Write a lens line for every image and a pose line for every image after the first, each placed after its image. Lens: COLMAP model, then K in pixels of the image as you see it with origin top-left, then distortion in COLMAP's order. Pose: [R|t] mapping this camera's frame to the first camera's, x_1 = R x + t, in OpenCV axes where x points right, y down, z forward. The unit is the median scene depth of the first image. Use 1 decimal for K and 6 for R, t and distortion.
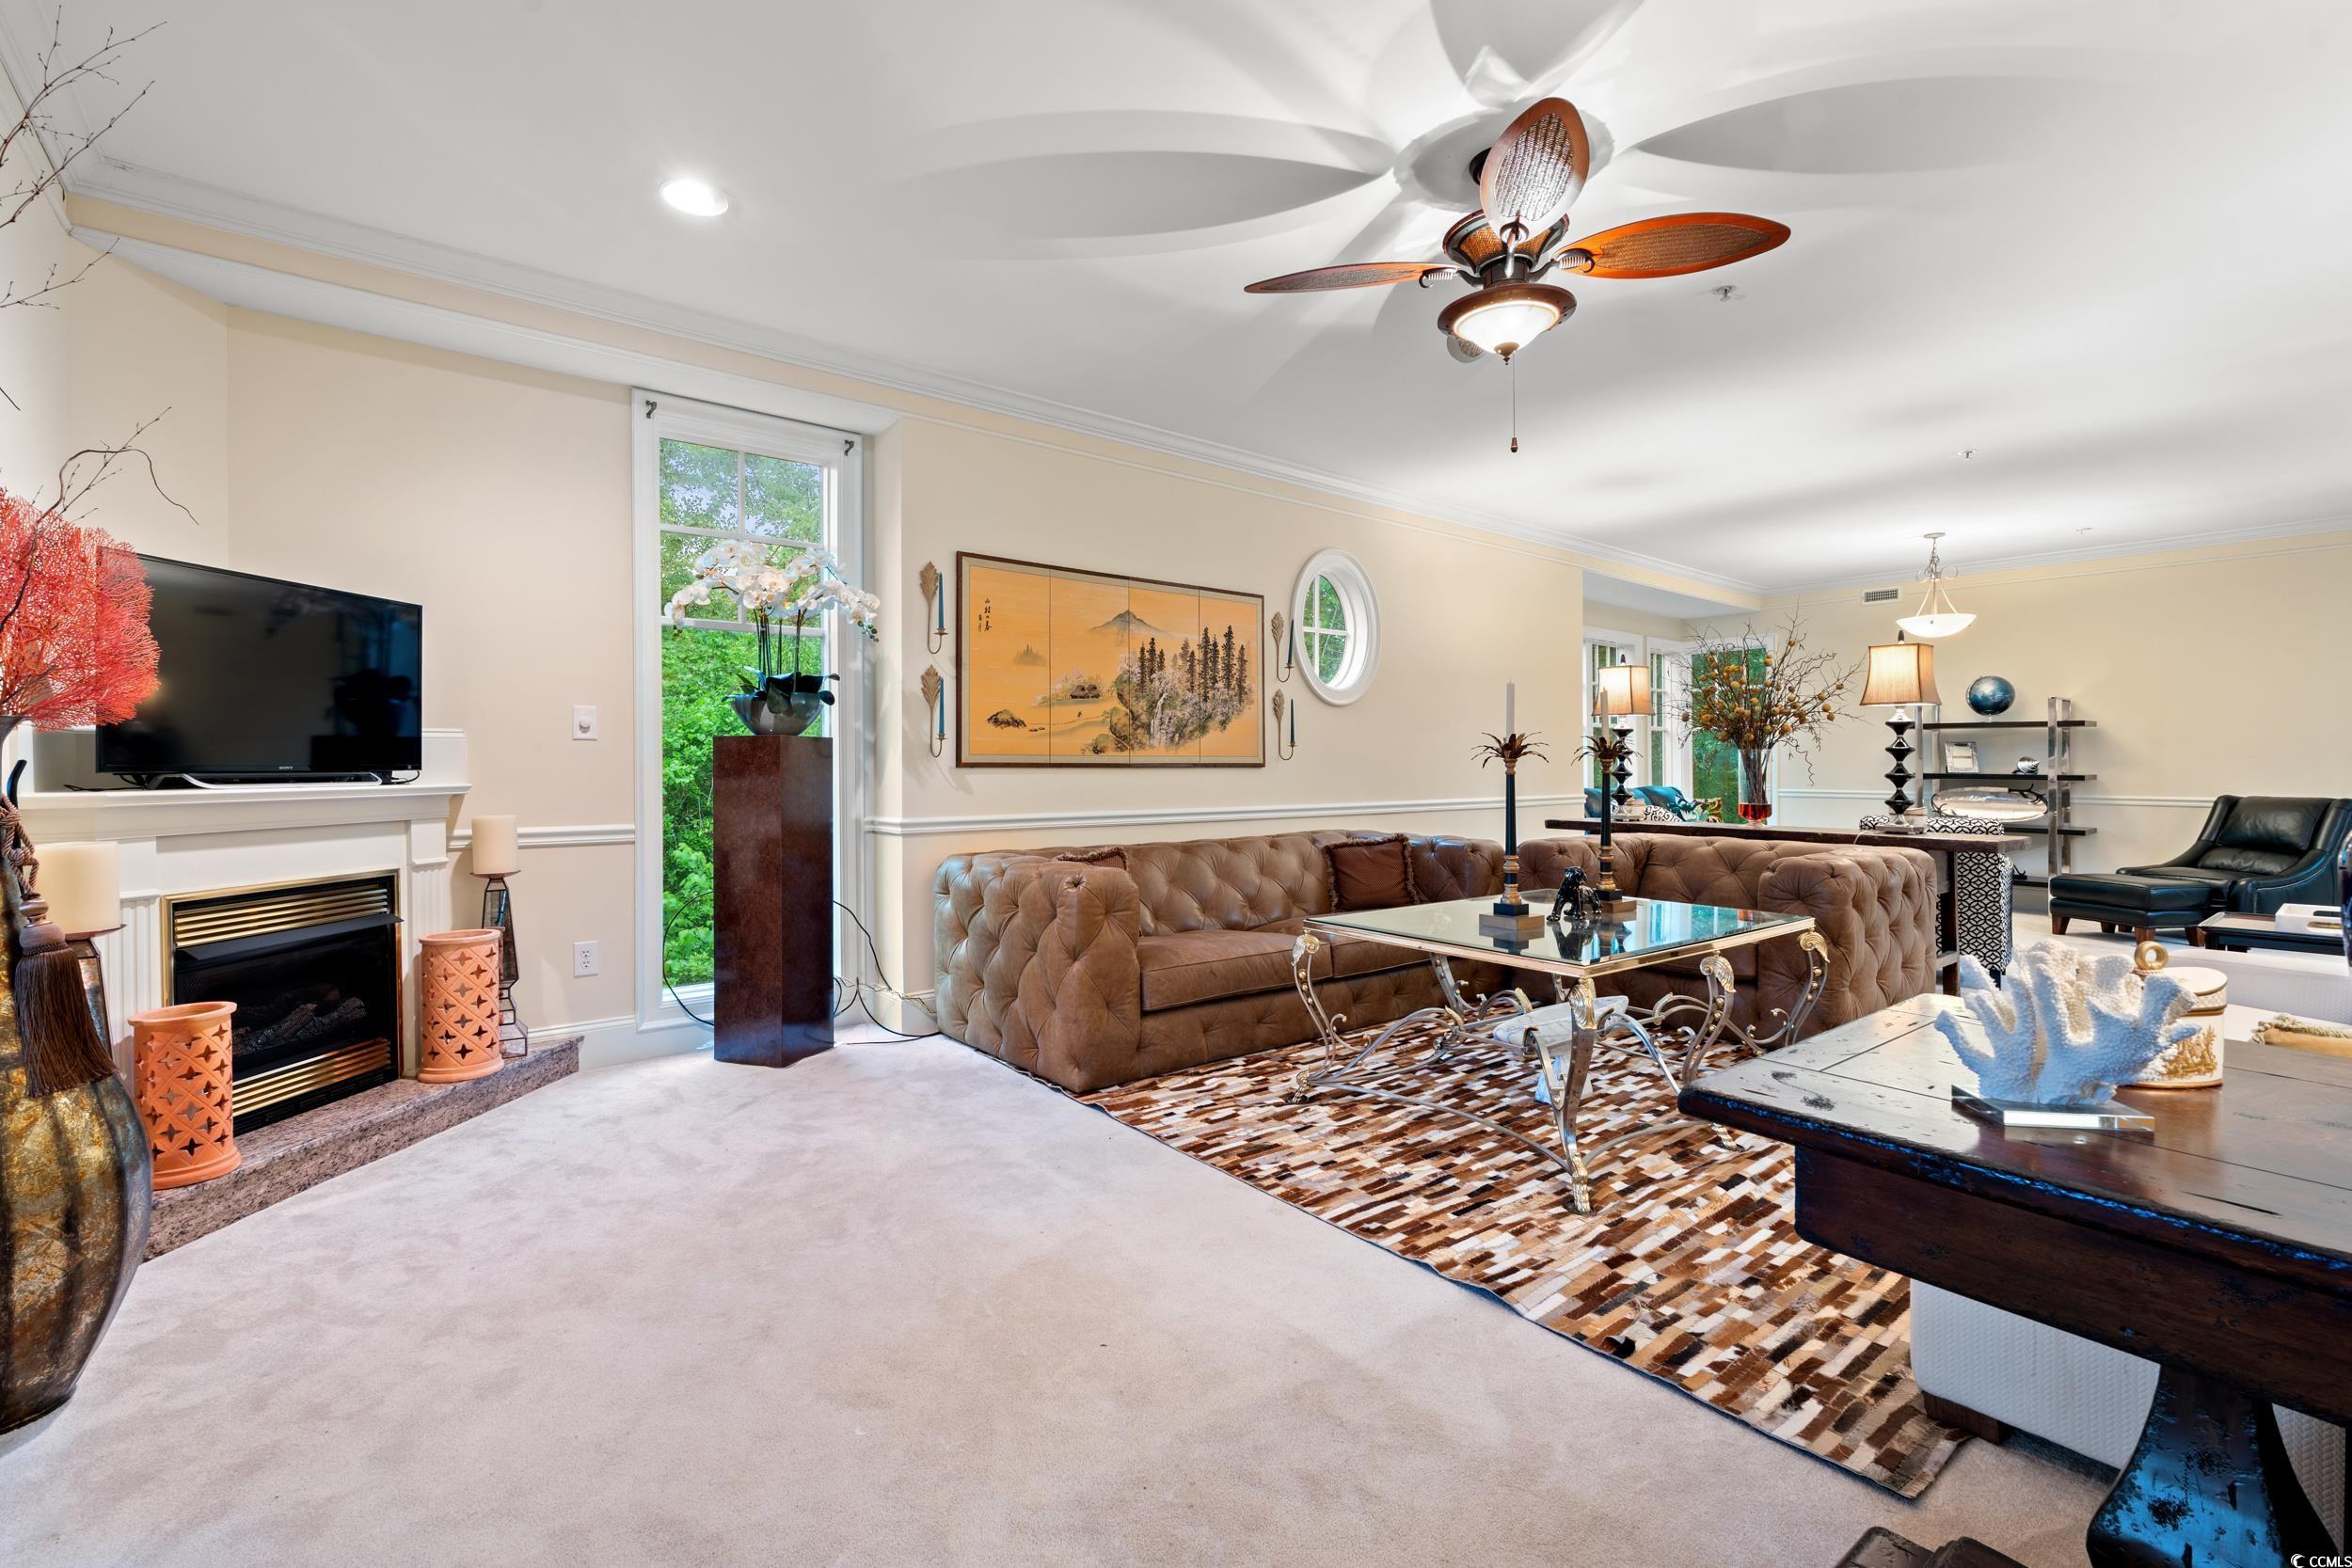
lens RADIAL K [[1034.2, 0, 1179.9], [0, 1034.2, 758.2], [0, 0, 1]] dist [-0.000098, 0.000155]
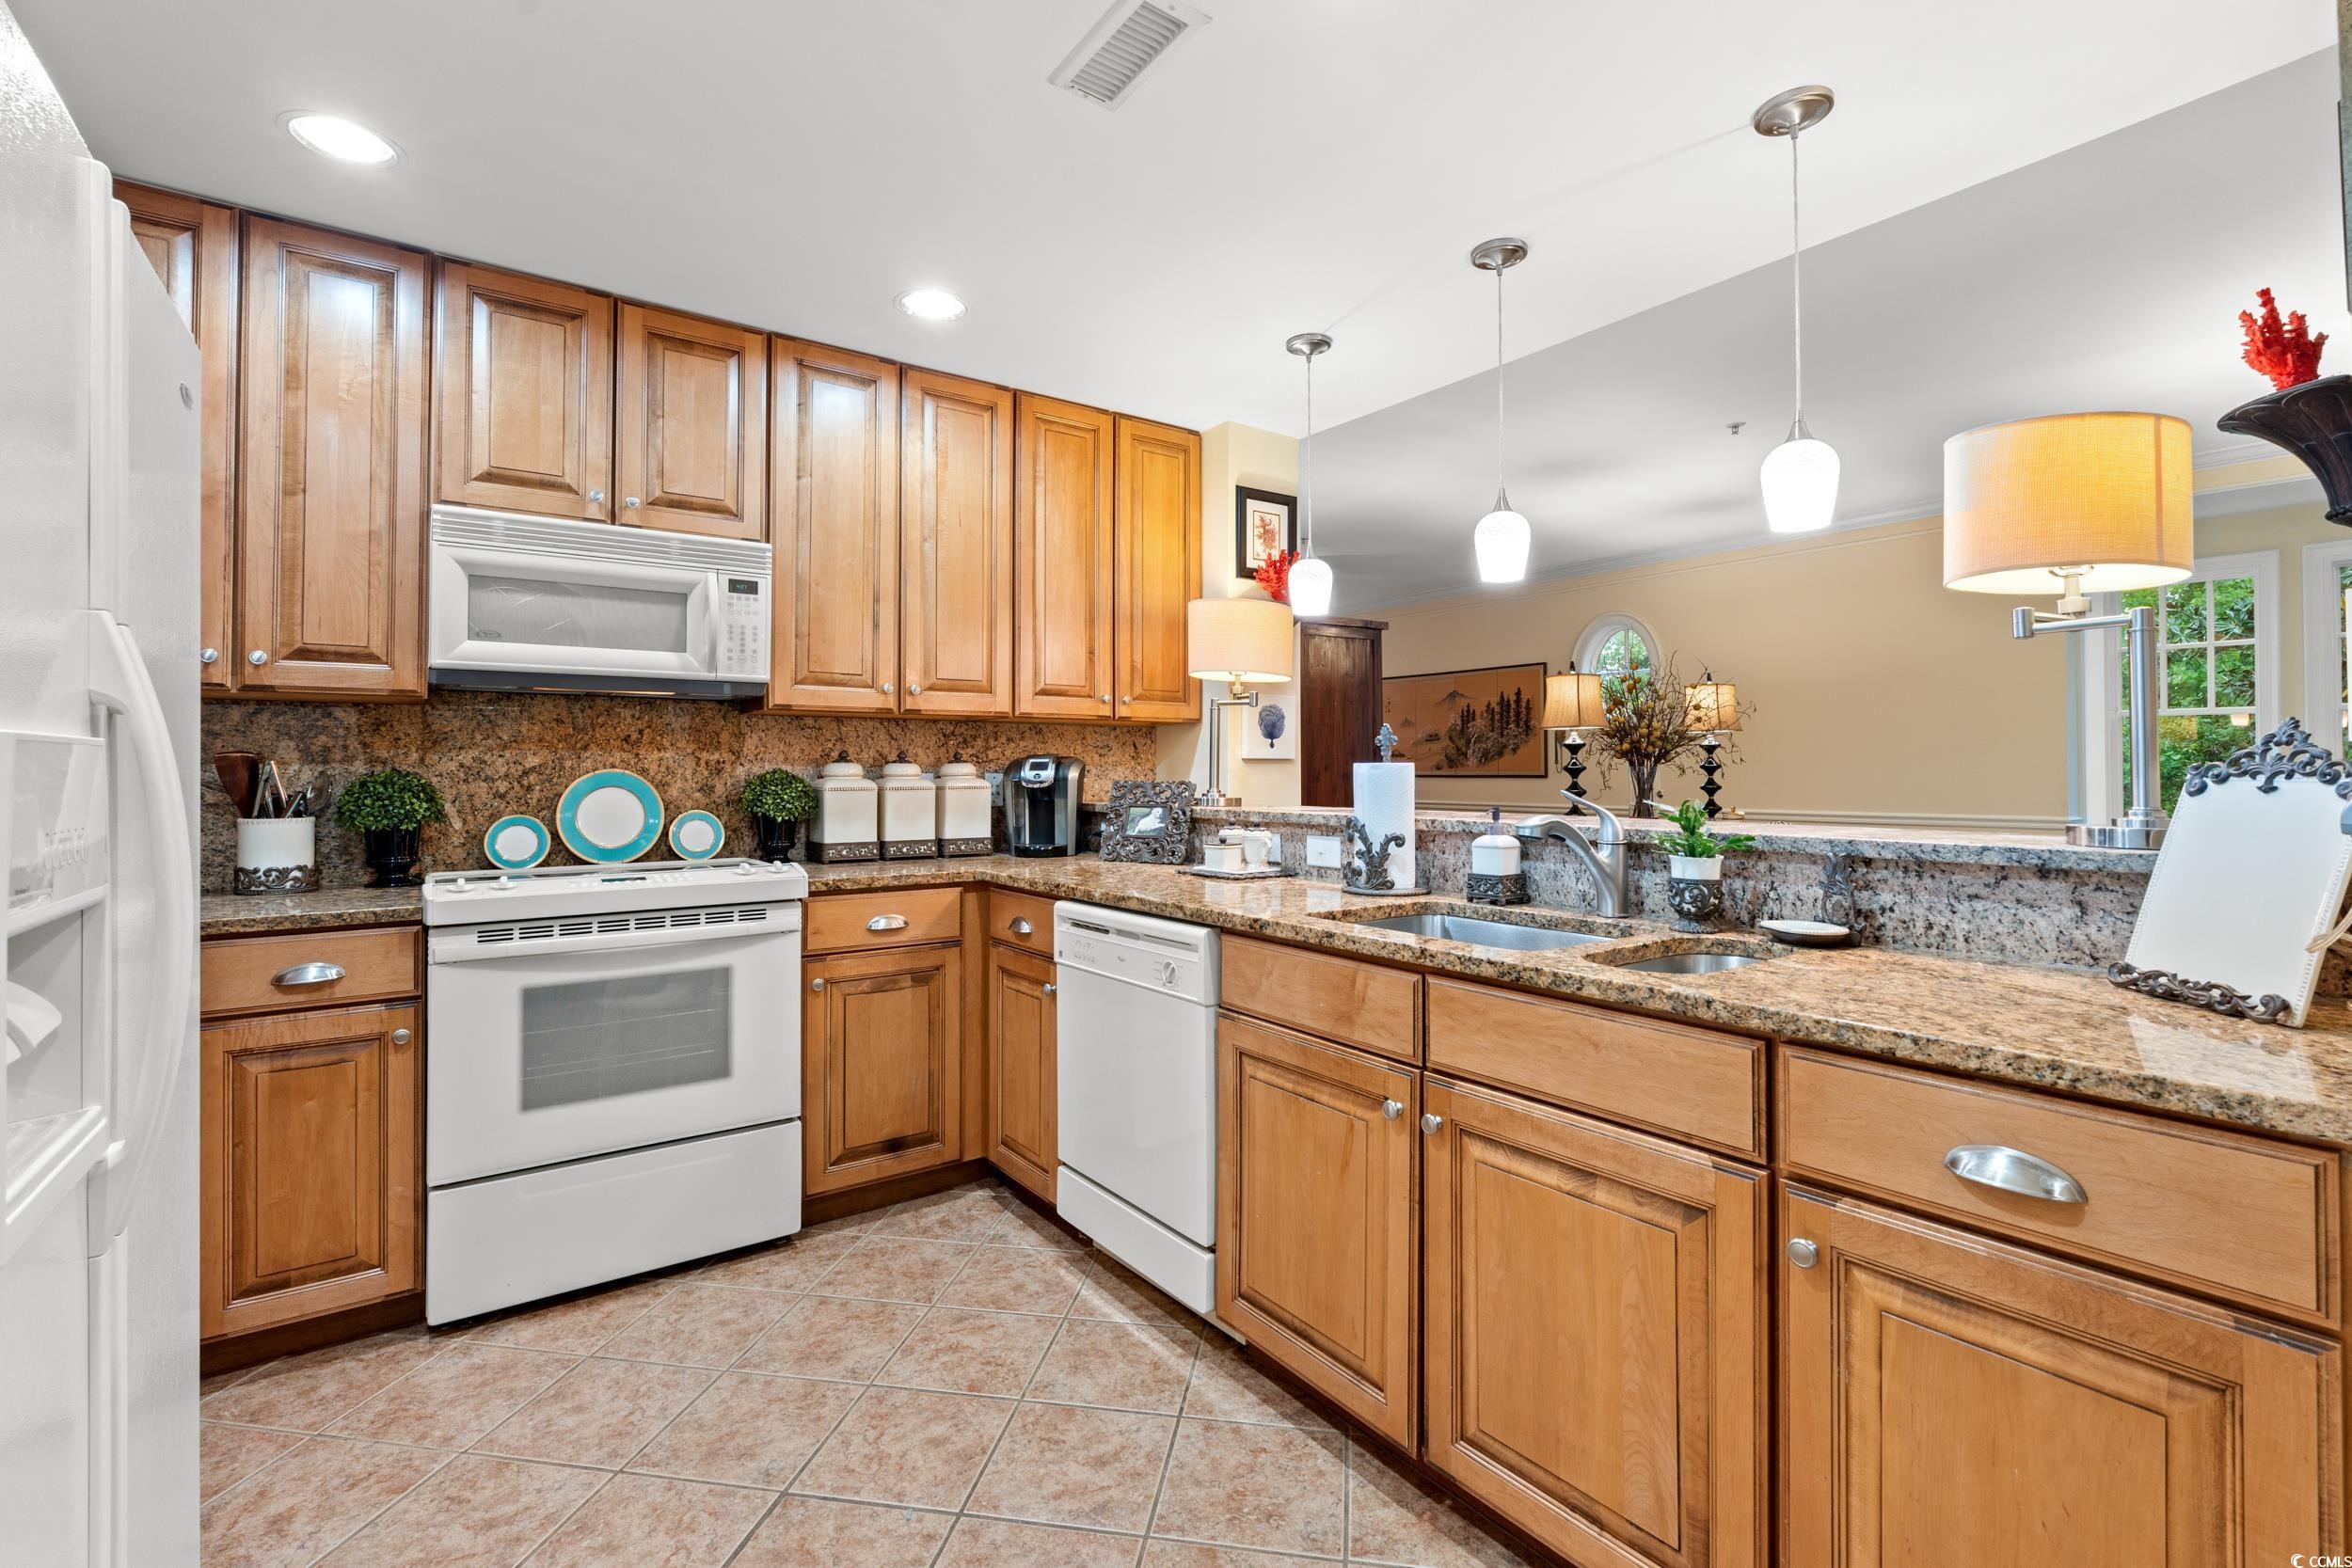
lens RADIAL K [[1034.2, 0, 1199.7], [0, 1034.2, 748.4], [0, 0, 1]] dist [-0.000098, 0.000155]
pose [[-0.048423, -0.017277, -0.998678, 1.911363], [0.014343, 0.999735, -0.017990, -0.016634], [0.998724, -0.015195, -0.048162, 0.686447]]
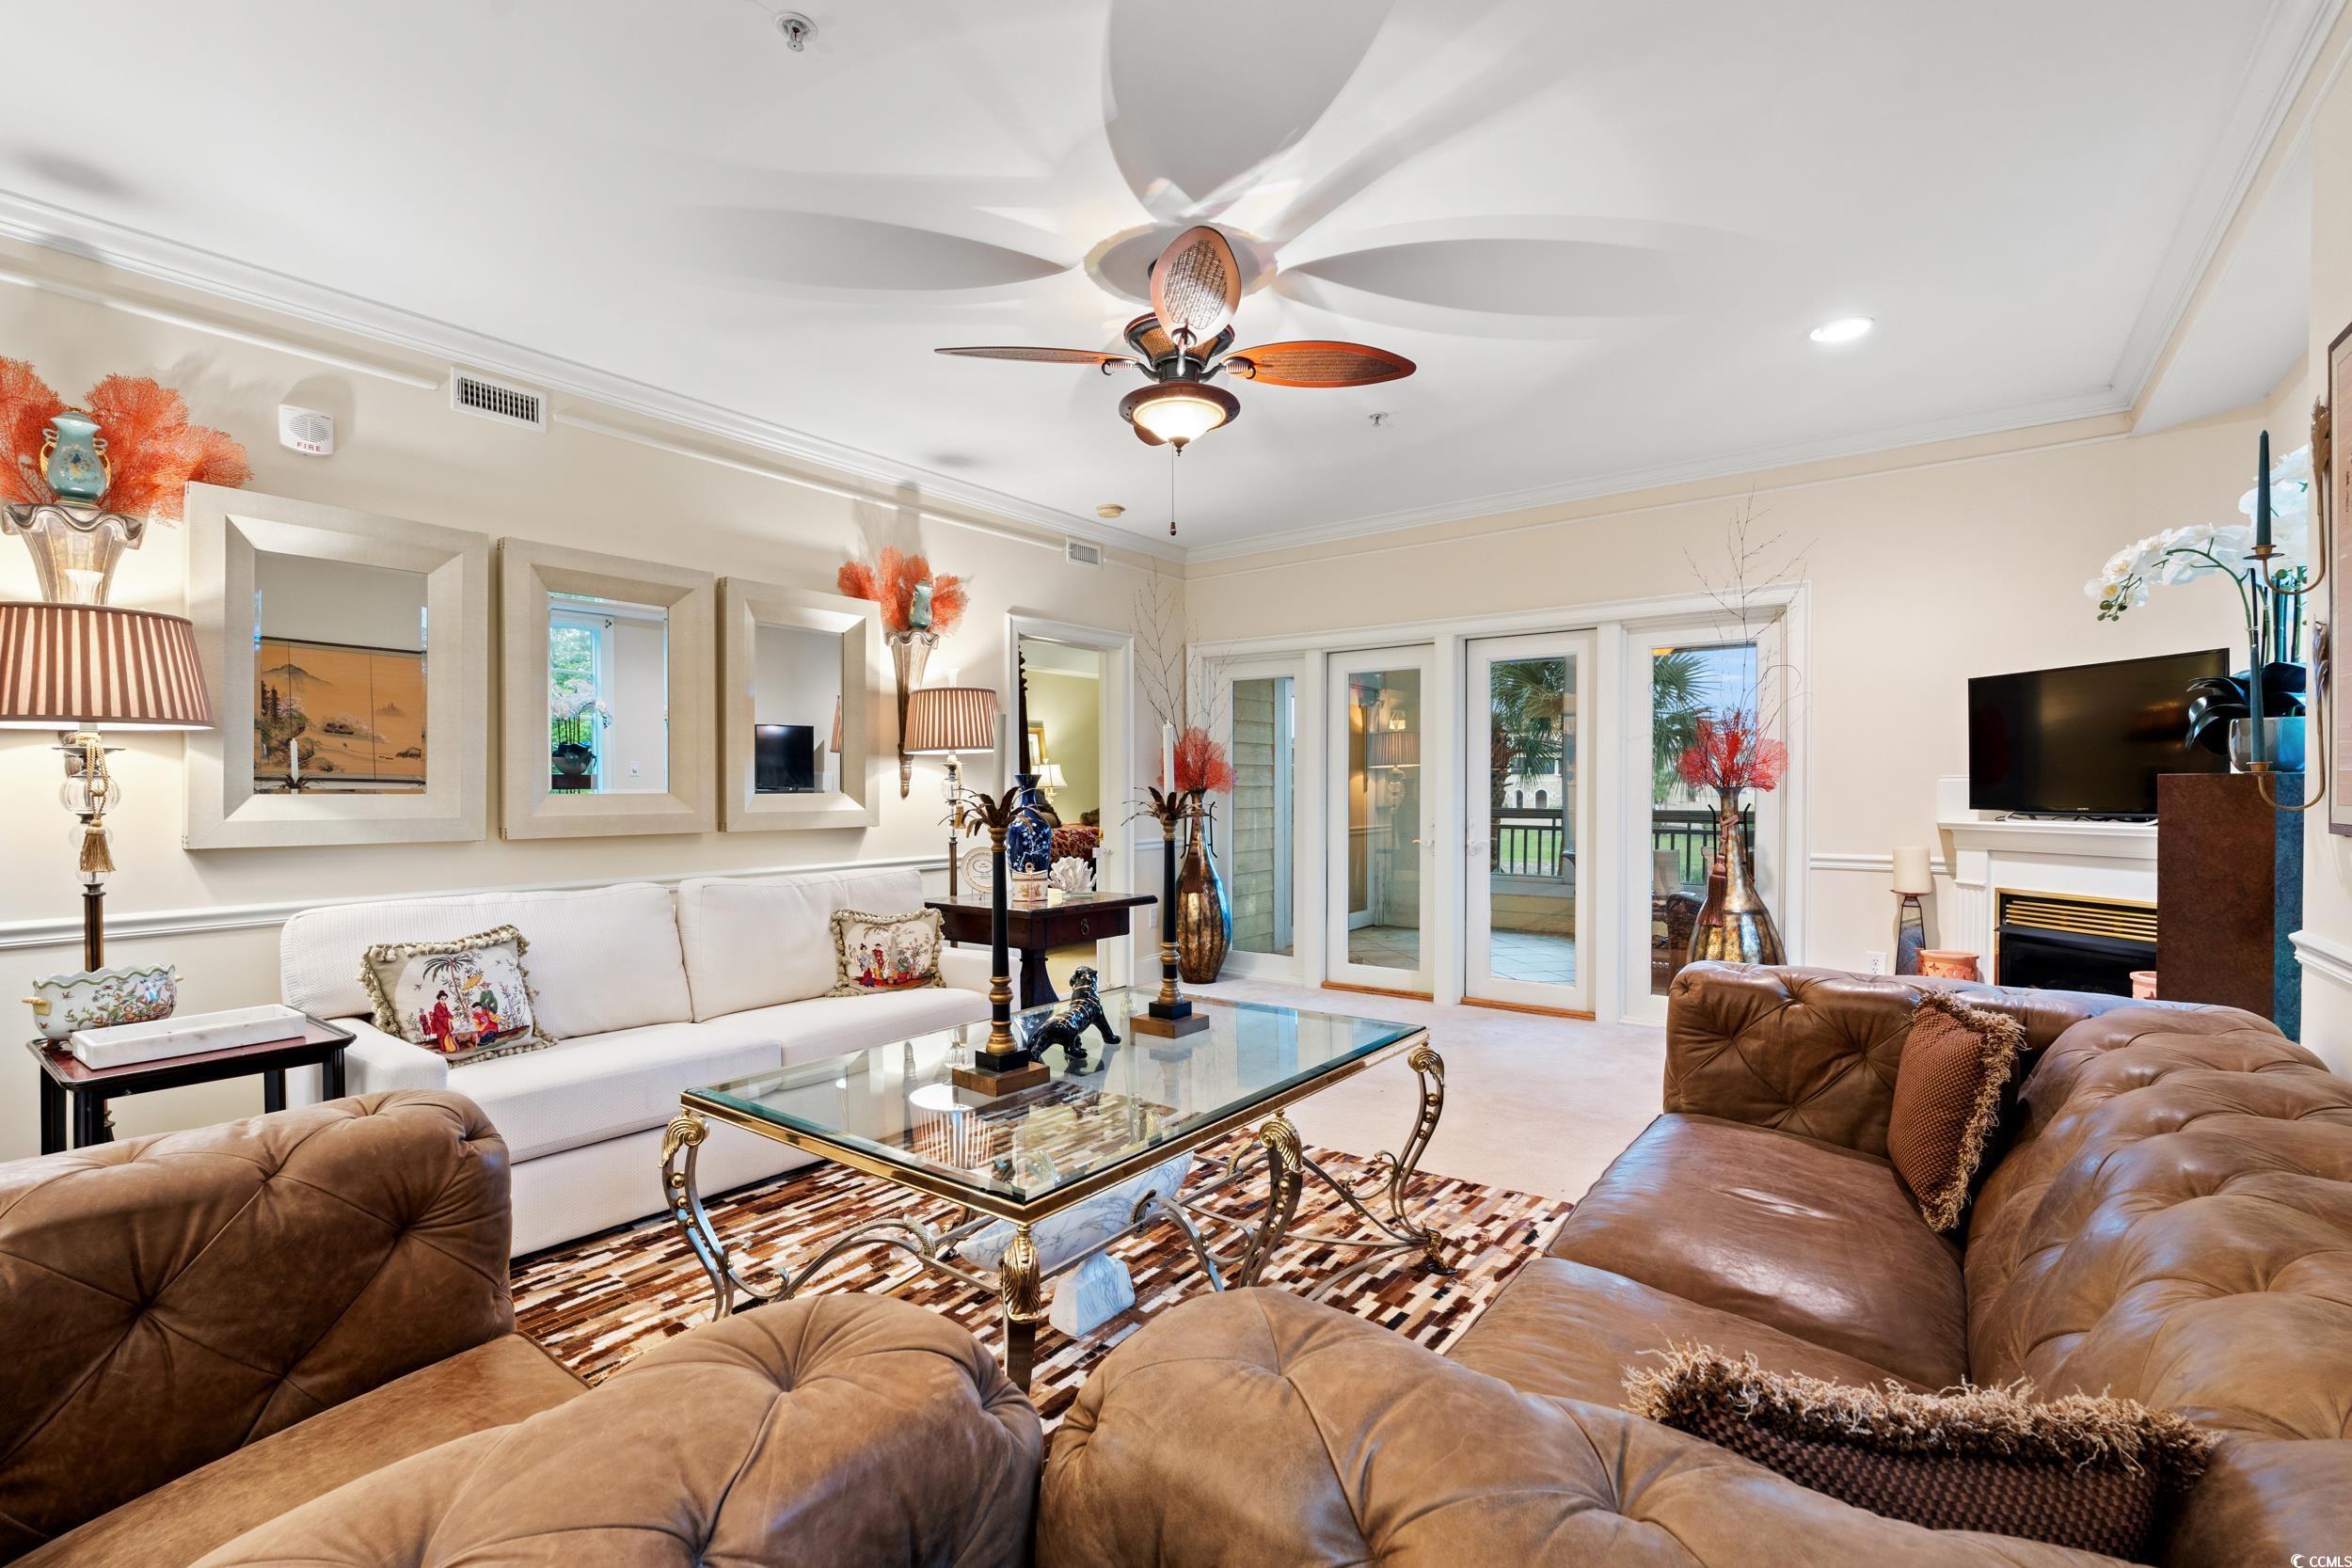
lens RADIAL K [[1034.2, 0, 1177.3], [0, 1034.2, 793.5], [0, 0, 1]] dist [-0.000098, 0.000155]
pose [[-0.967602, 0.009690, -0.252296, 0.363968], [0.009832, 0.999951, 0.000698, -0.015562], [0.252291, -0.001805, -0.967650, 1.254898]]
